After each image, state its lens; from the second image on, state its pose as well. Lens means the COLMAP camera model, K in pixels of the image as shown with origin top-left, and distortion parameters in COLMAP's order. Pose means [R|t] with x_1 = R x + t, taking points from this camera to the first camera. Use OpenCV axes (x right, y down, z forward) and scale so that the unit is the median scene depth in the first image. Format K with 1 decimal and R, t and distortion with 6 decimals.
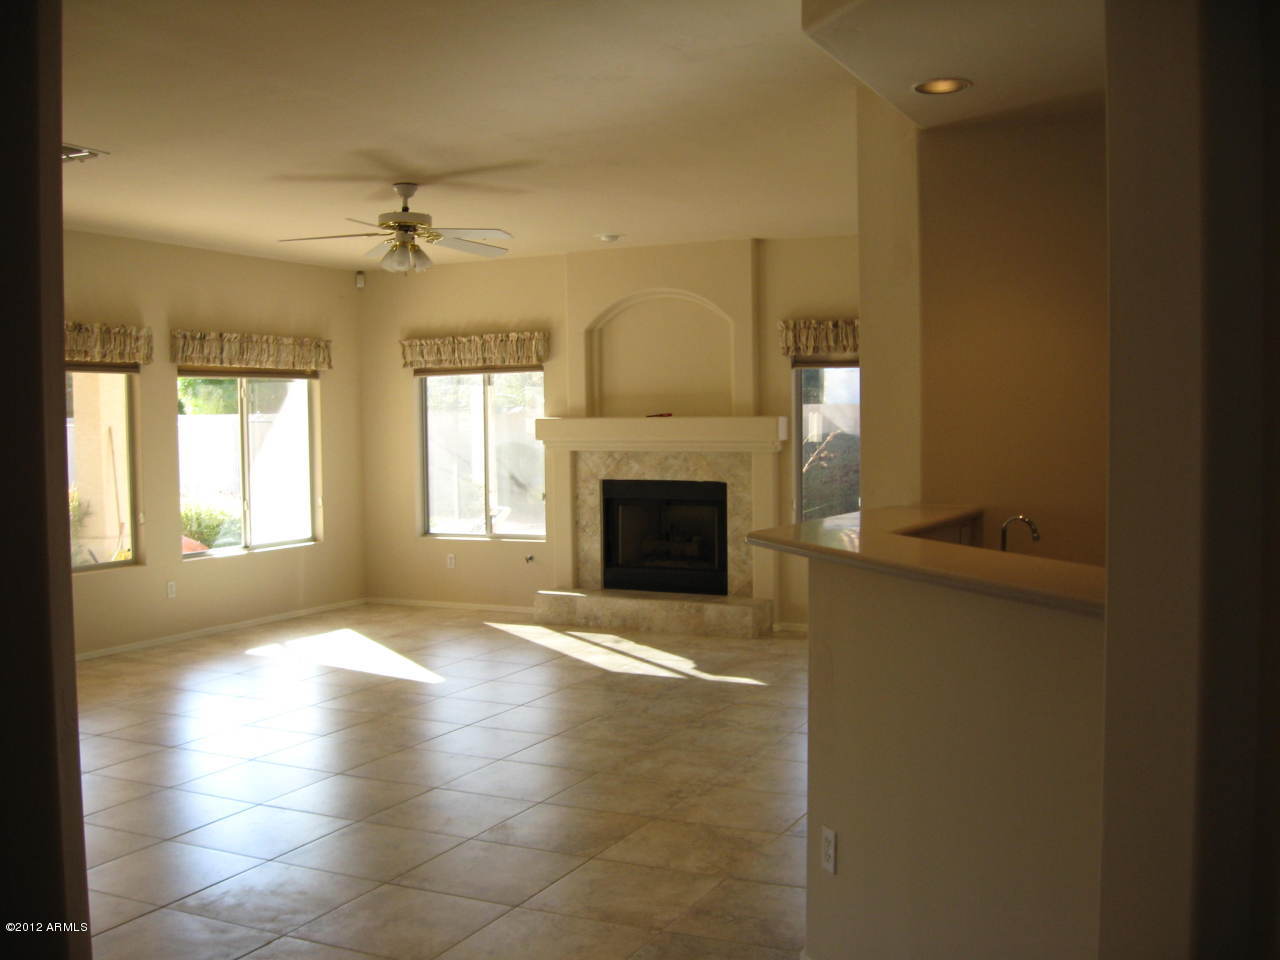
lens RADIAL K [[1329.4, 0, 640.0], [0, 1329.4, 480.0], [0, 0, 1]] dist [-0.119497, 0.026858]
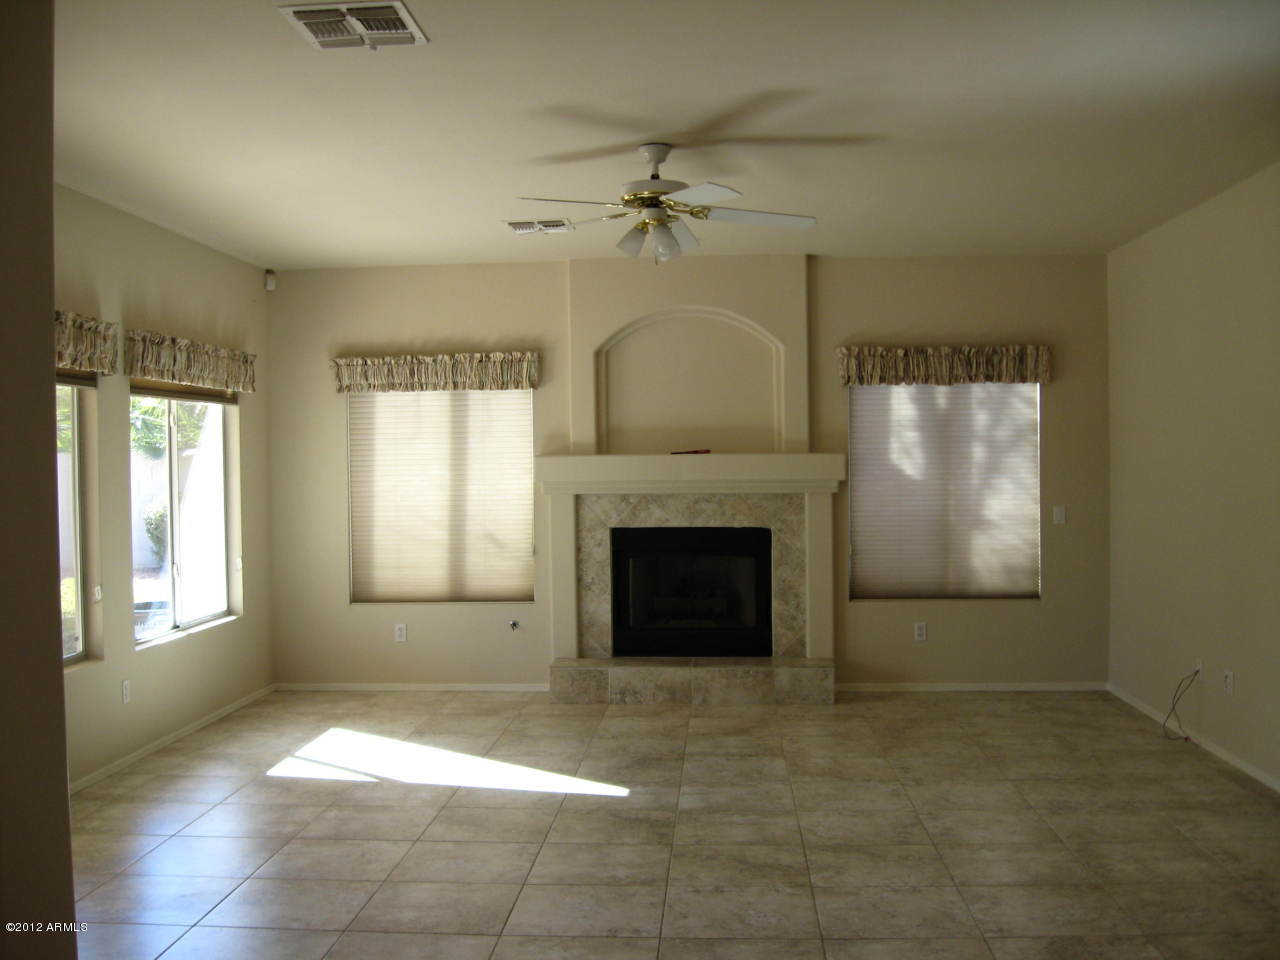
lens RADIAL K [[1329.4, 0, 640.0], [0, 1329.4, 480.0], [0, 0, 1]] dist [-0.119497, 0.026858]
pose [[0.921732, -0.005498, 0.387789, -0.348947], [0.019247, 0.999316, -0.031579, -0.003817], [-0.387350, 0.036572, 0.921207, 0.216059]]
